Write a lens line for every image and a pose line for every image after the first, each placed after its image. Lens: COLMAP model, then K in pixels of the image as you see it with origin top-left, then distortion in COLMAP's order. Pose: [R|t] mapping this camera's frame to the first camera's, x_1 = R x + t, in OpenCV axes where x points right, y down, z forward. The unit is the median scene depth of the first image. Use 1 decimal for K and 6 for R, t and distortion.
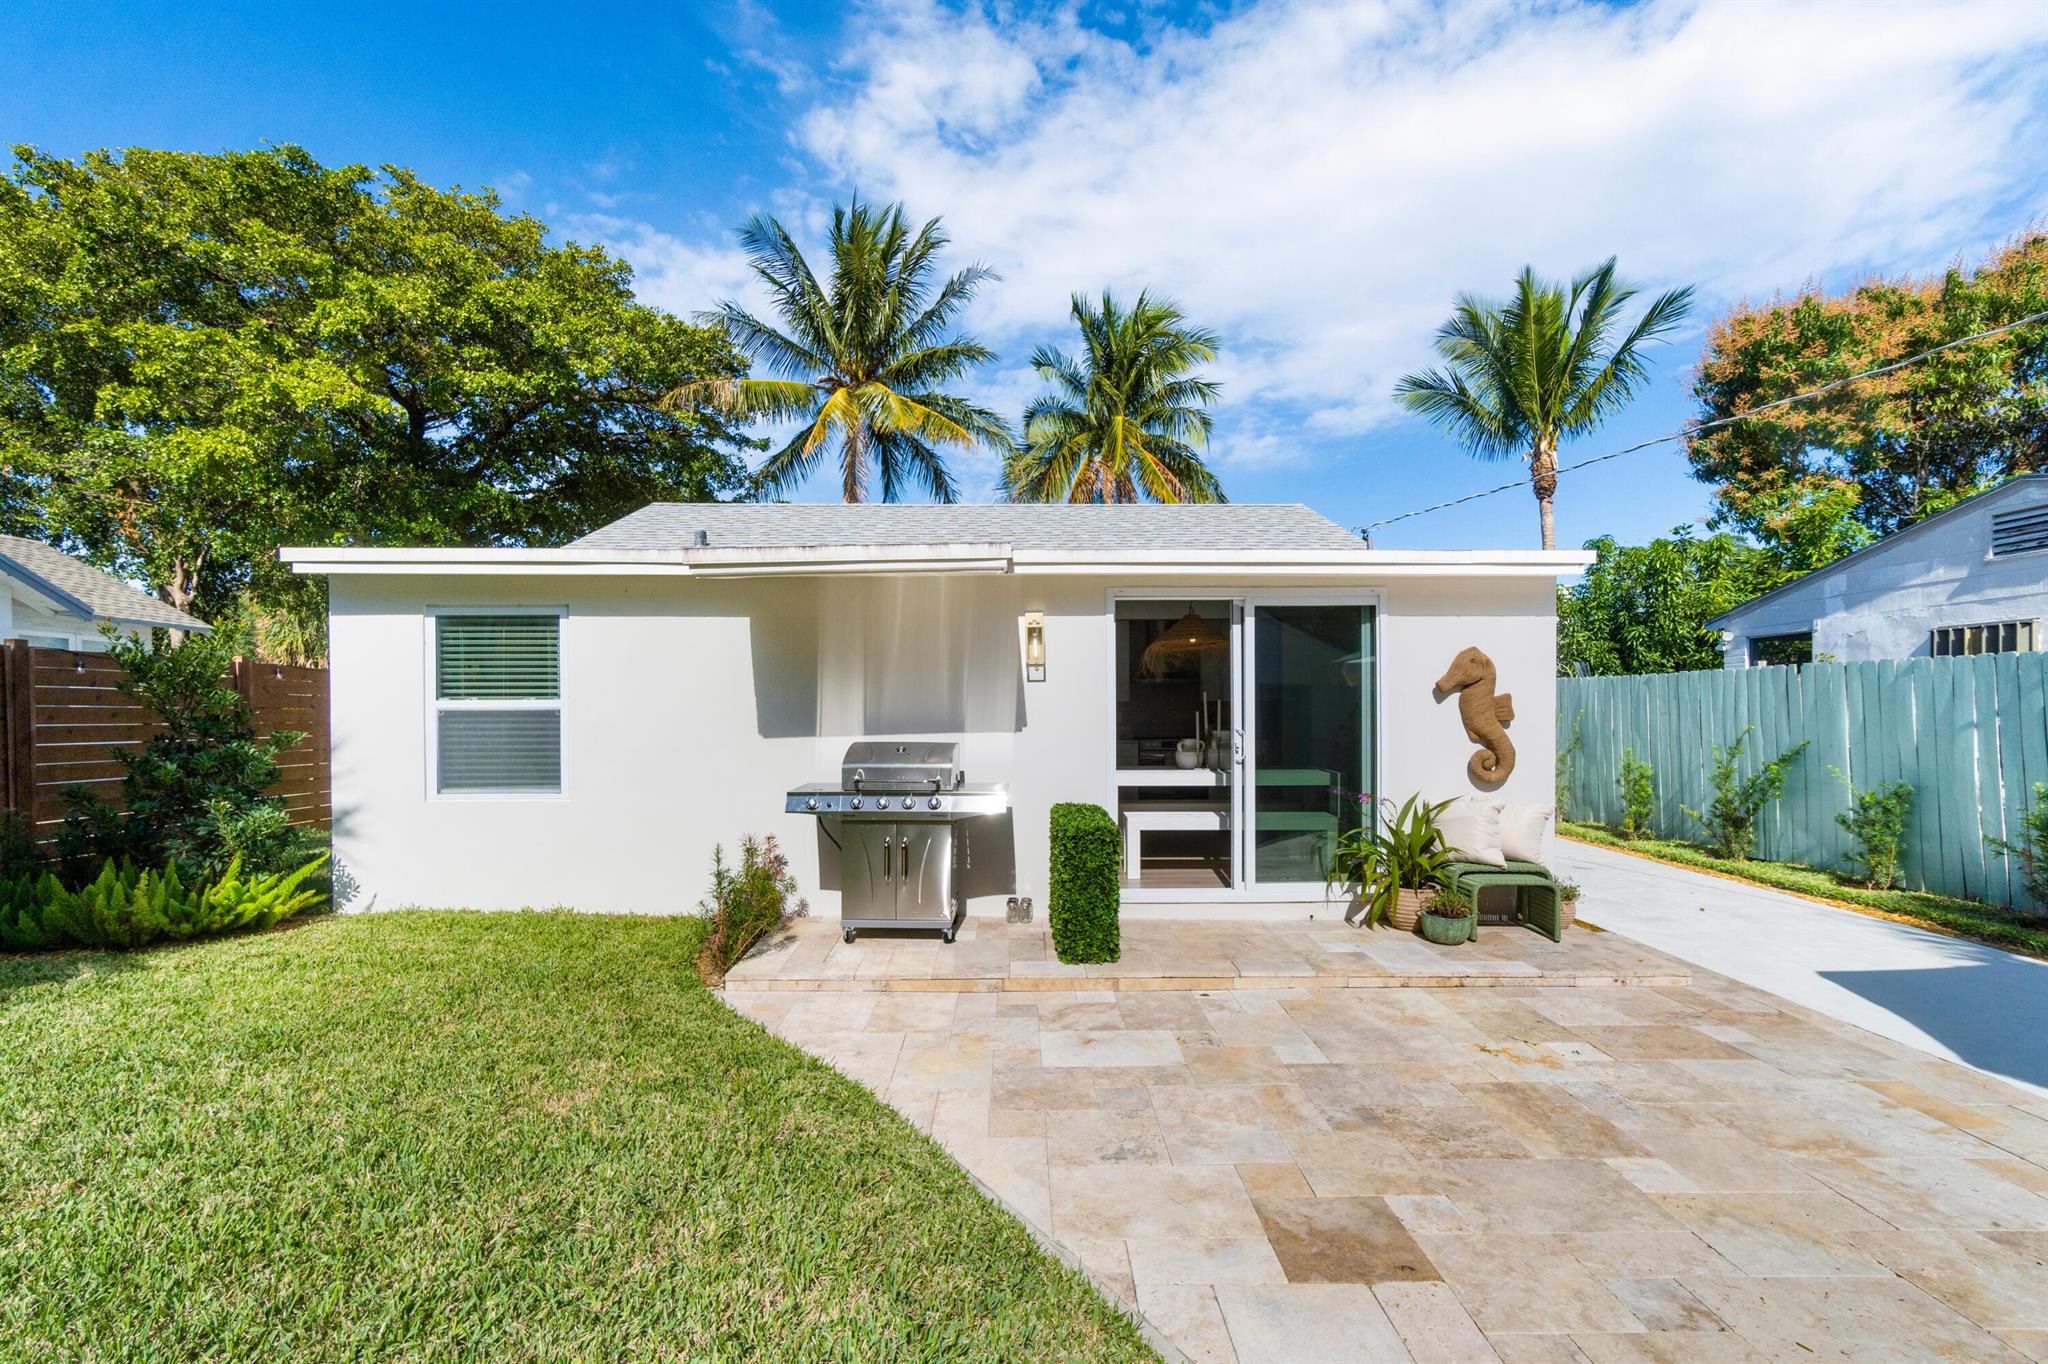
lens RADIAL K [[932.0, 0, 1023.7], [0, 932.0, 720.2], [0, 0, 1]] dist [-0.024878, 0.017200]
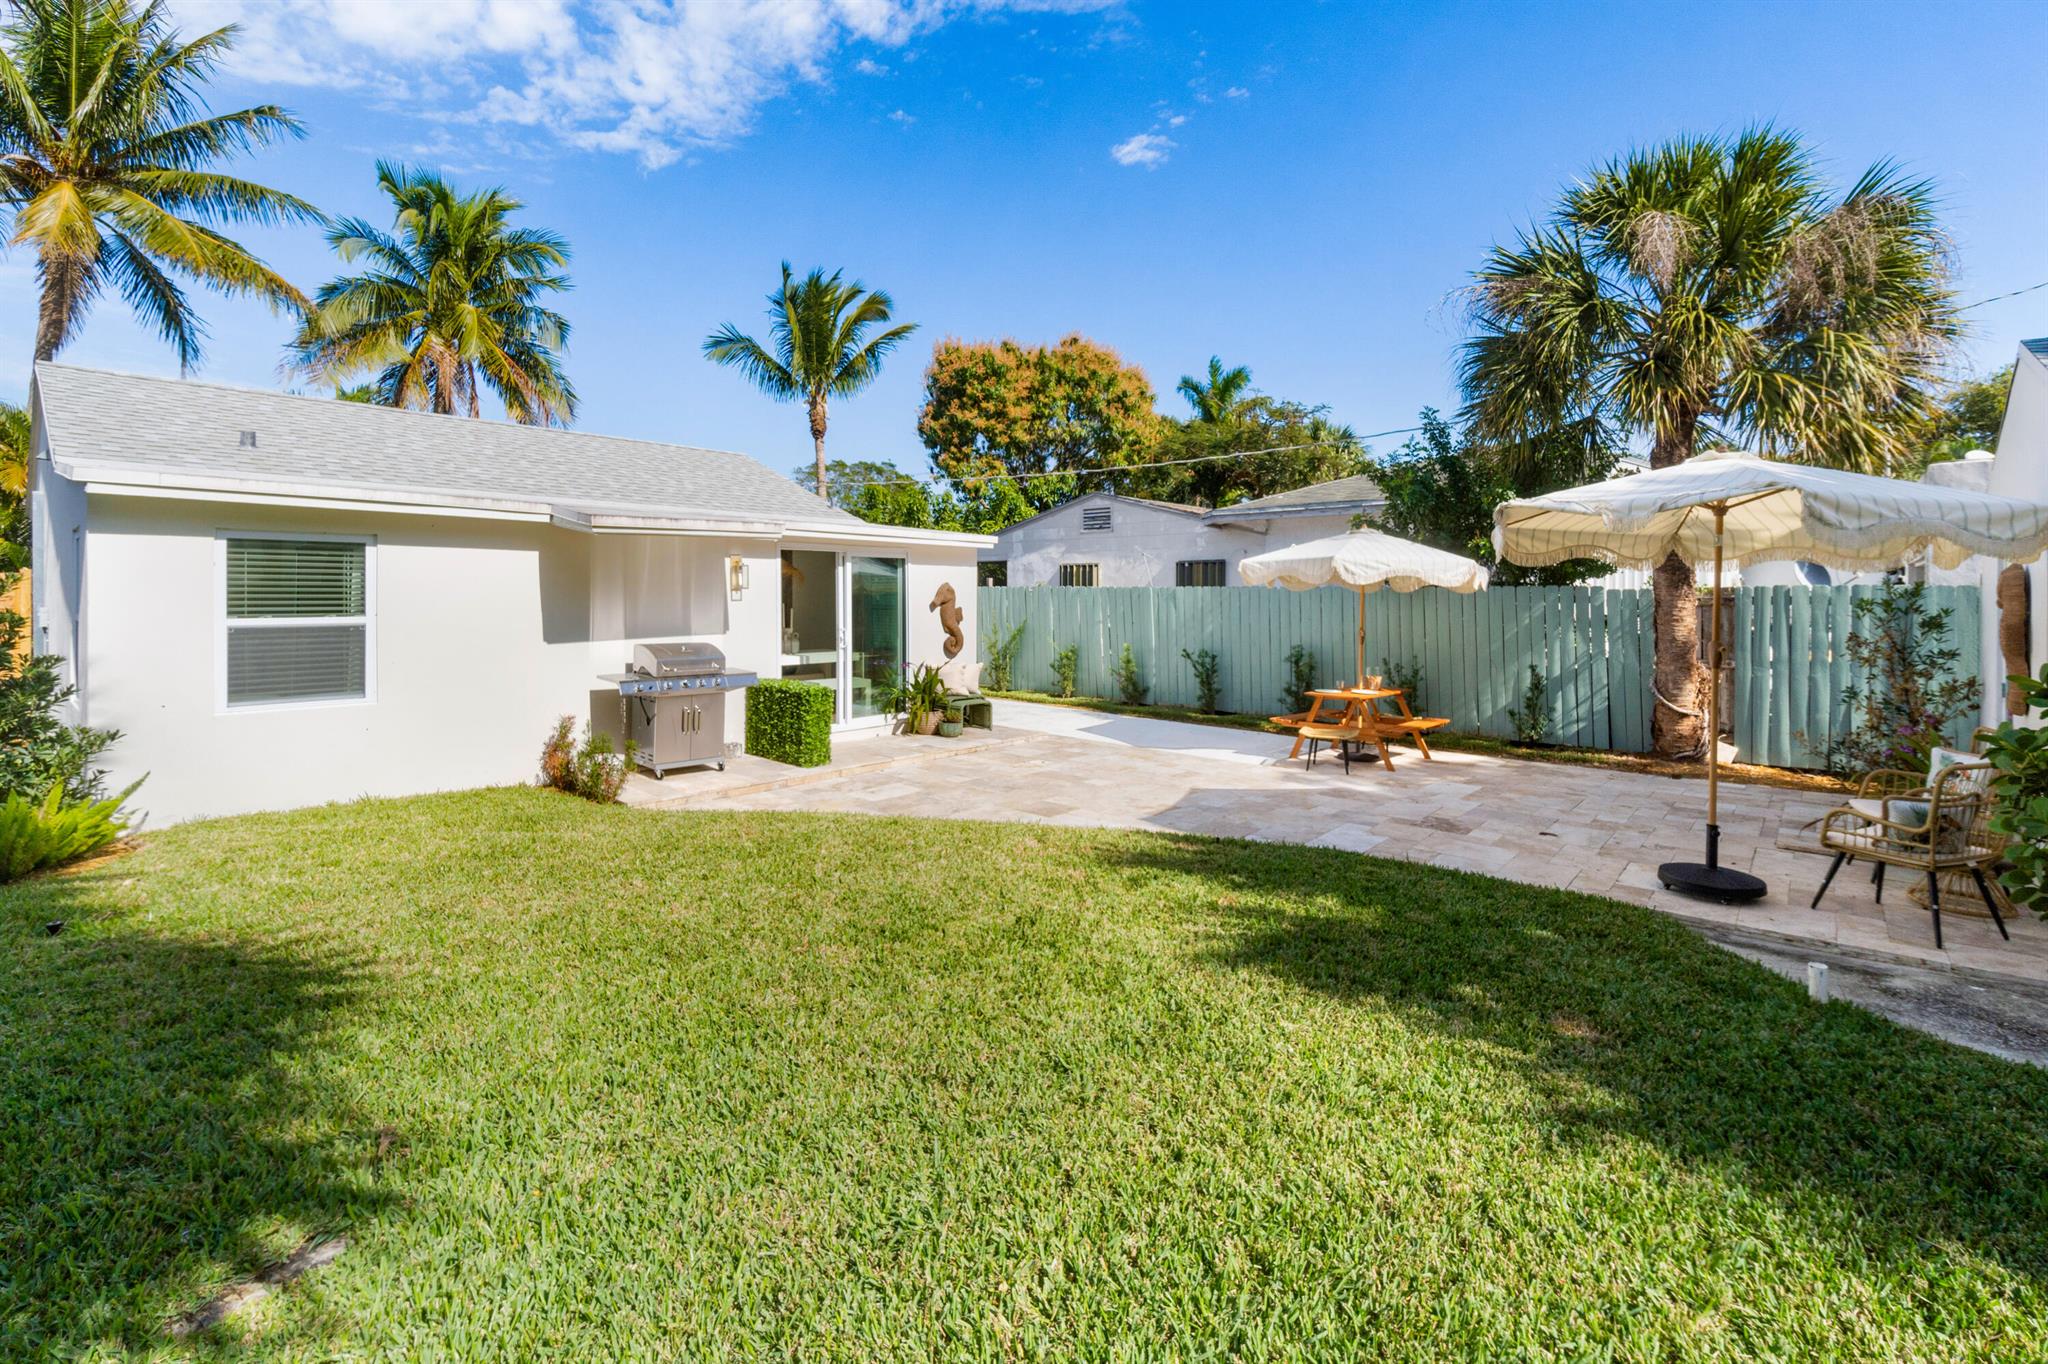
lens RADIAL K [[897.3, 0, 1019.2], [0, 897.3, 660.4], [0, 0, 1]] dist [0.001746, 0.000336]
pose [[0.679299, -0.048497, 0.732257, -0.749746], [-0.001775, 0.997703, 0.067724, -0.043542], [-0.733859, -0.047304, 0.677653, -0.344721]]
